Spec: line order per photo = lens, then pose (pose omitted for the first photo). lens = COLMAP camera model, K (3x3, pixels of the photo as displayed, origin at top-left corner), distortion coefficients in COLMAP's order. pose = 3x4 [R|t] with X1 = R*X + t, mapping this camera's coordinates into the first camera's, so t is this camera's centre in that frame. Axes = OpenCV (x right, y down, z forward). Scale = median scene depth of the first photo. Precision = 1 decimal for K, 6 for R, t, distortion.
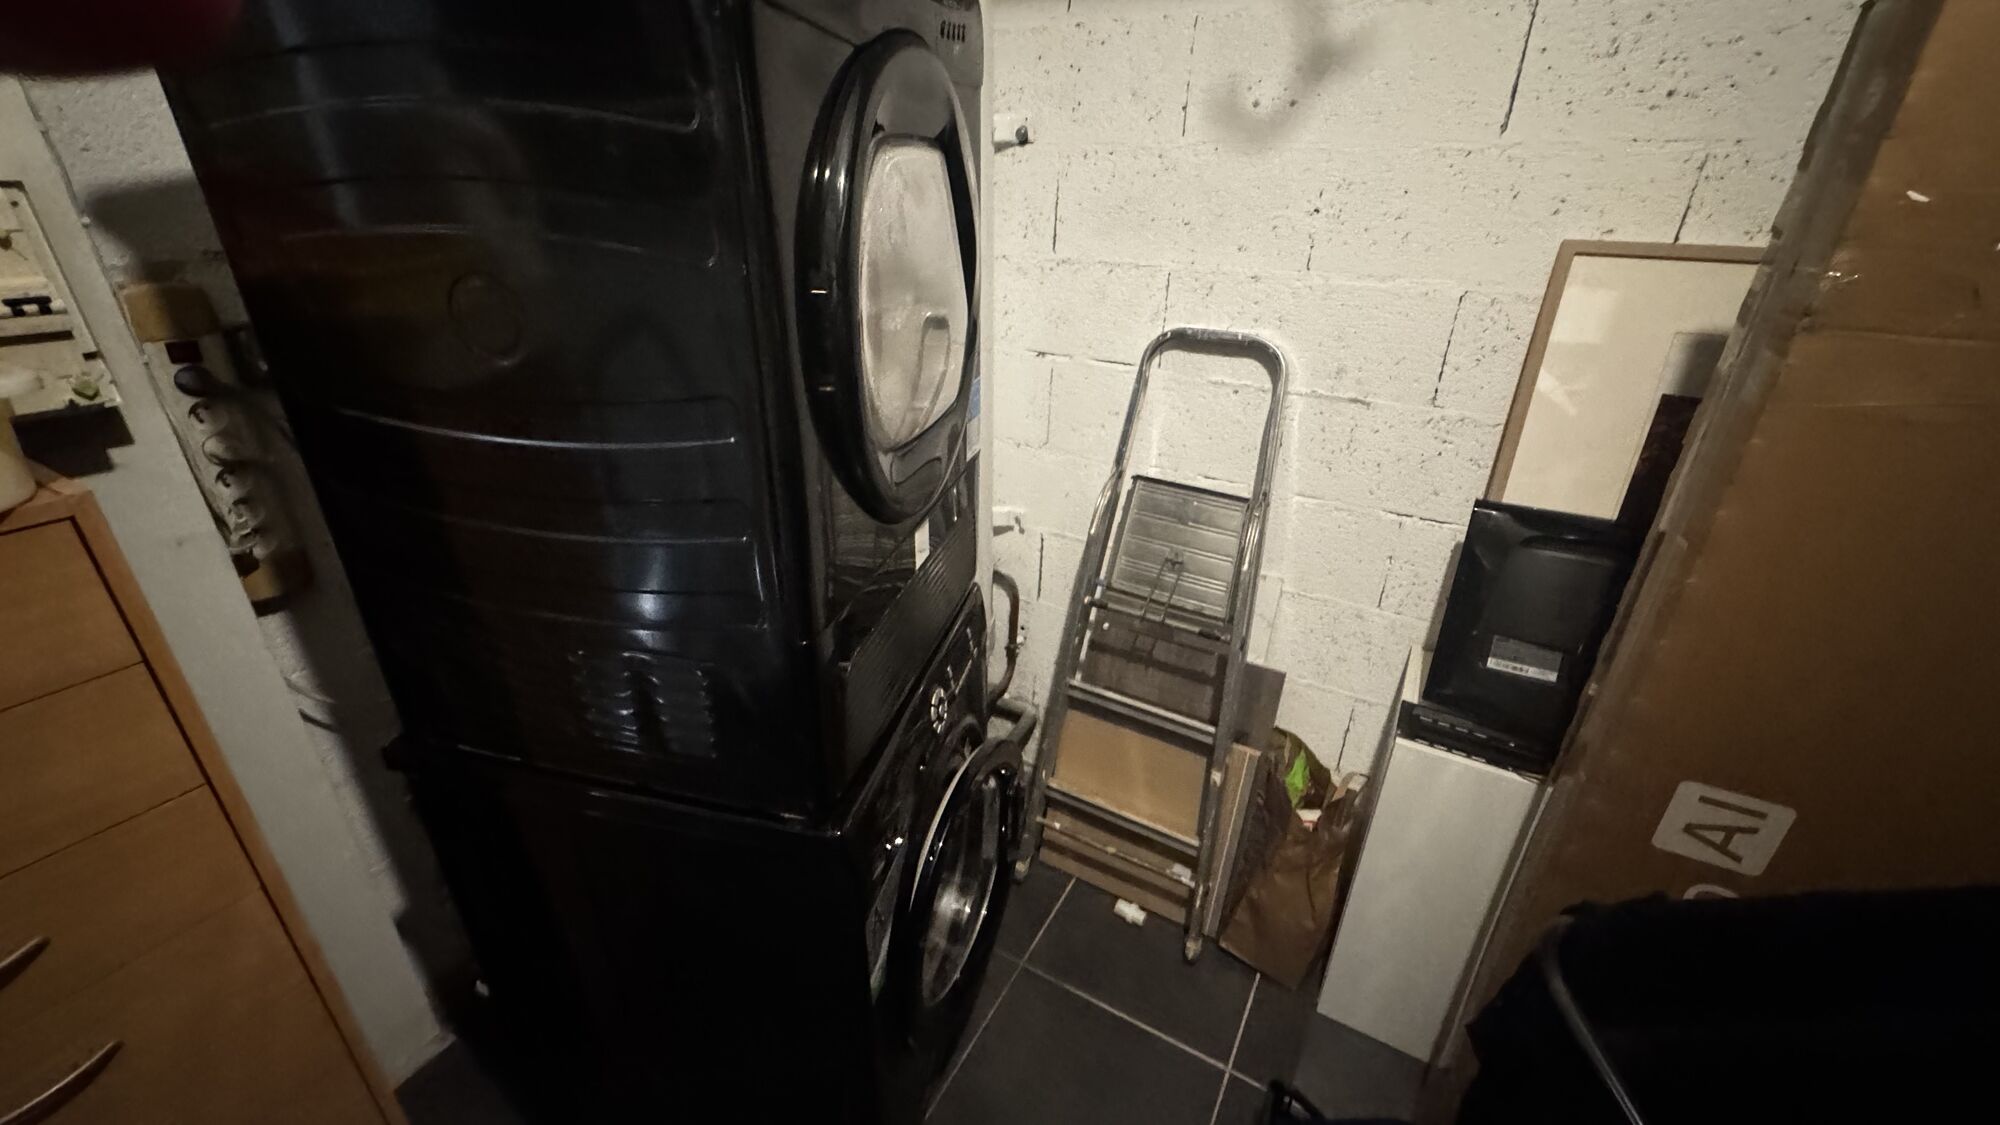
lens RADIAL K [[797.2, 0, 1000.0], [0, 797.2, 562.5], [0, 0, 1]] dist [0.000127, 0.000145]
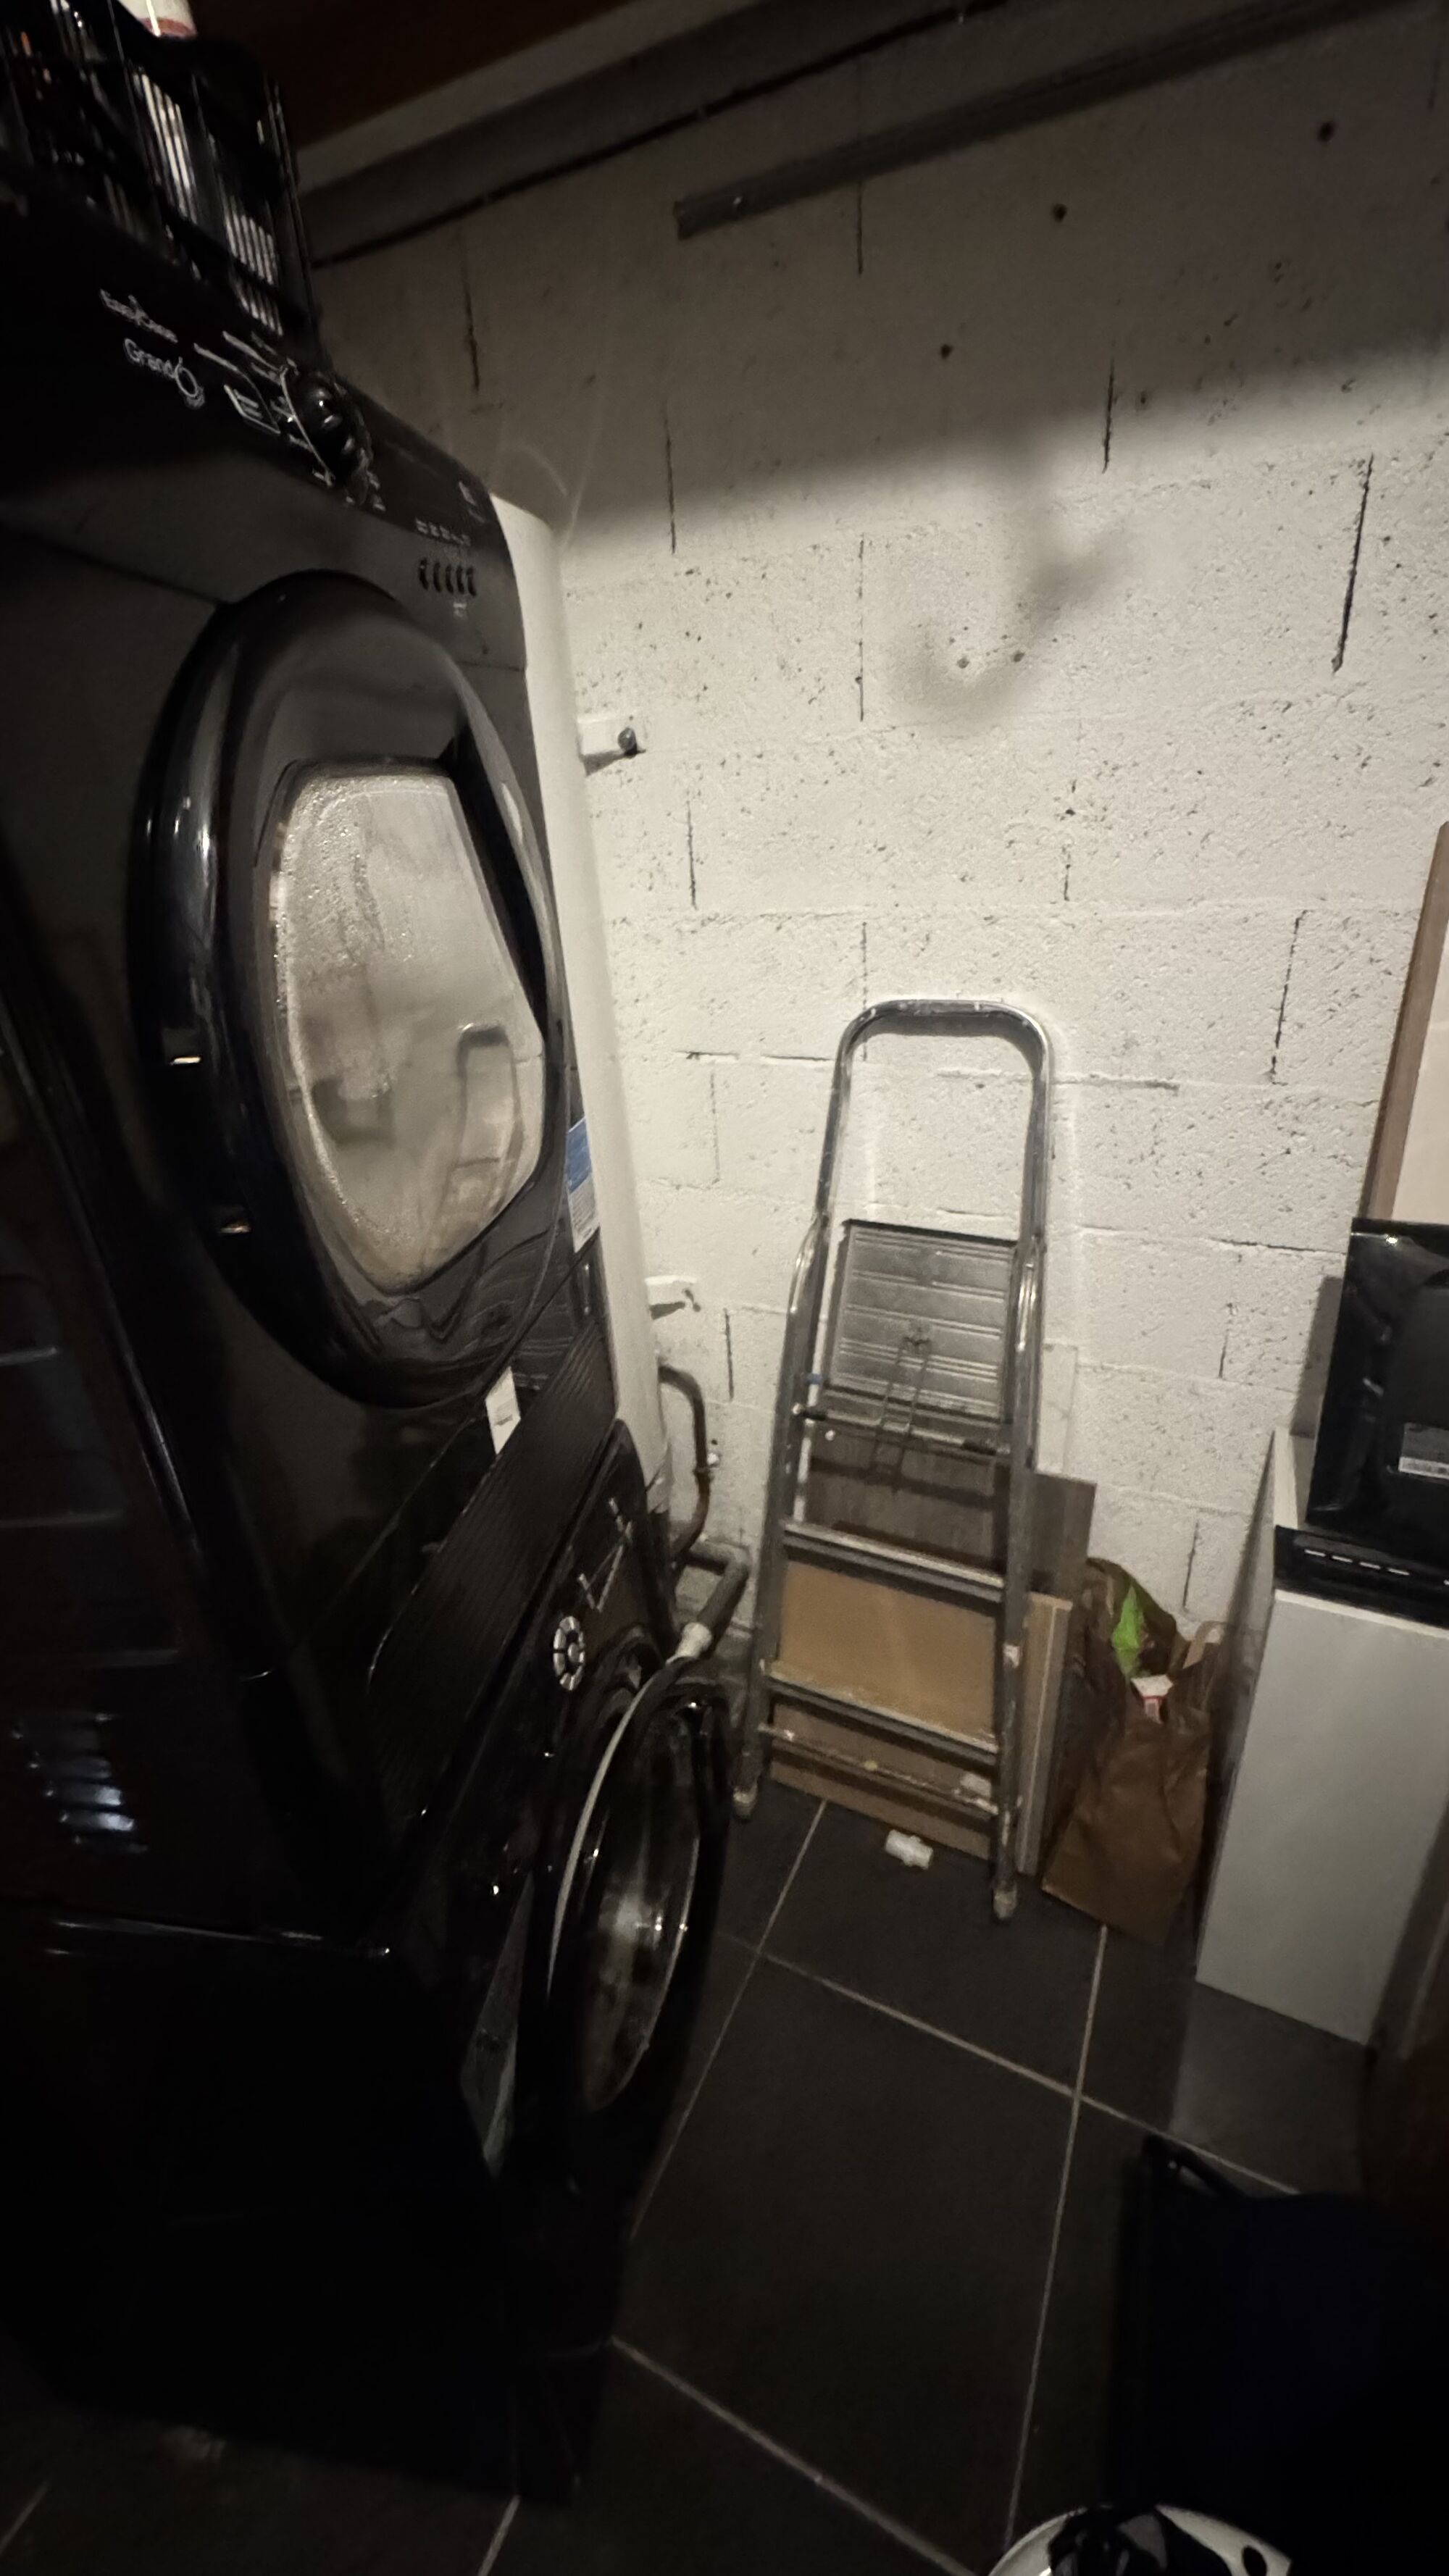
lens RADIAL K [[1026.9, 0, 727.2], [0, 1026.9, 1281.9], [0, 0, 1]] dist [0.000127, 0.000145]
pose [[0.994226, -0.104711, 0.023473, 0.043227], [0.104925, 0.994447, -0.008081, -0.063115], [-0.022496, 0.010497, 0.999692, 0.129422]]
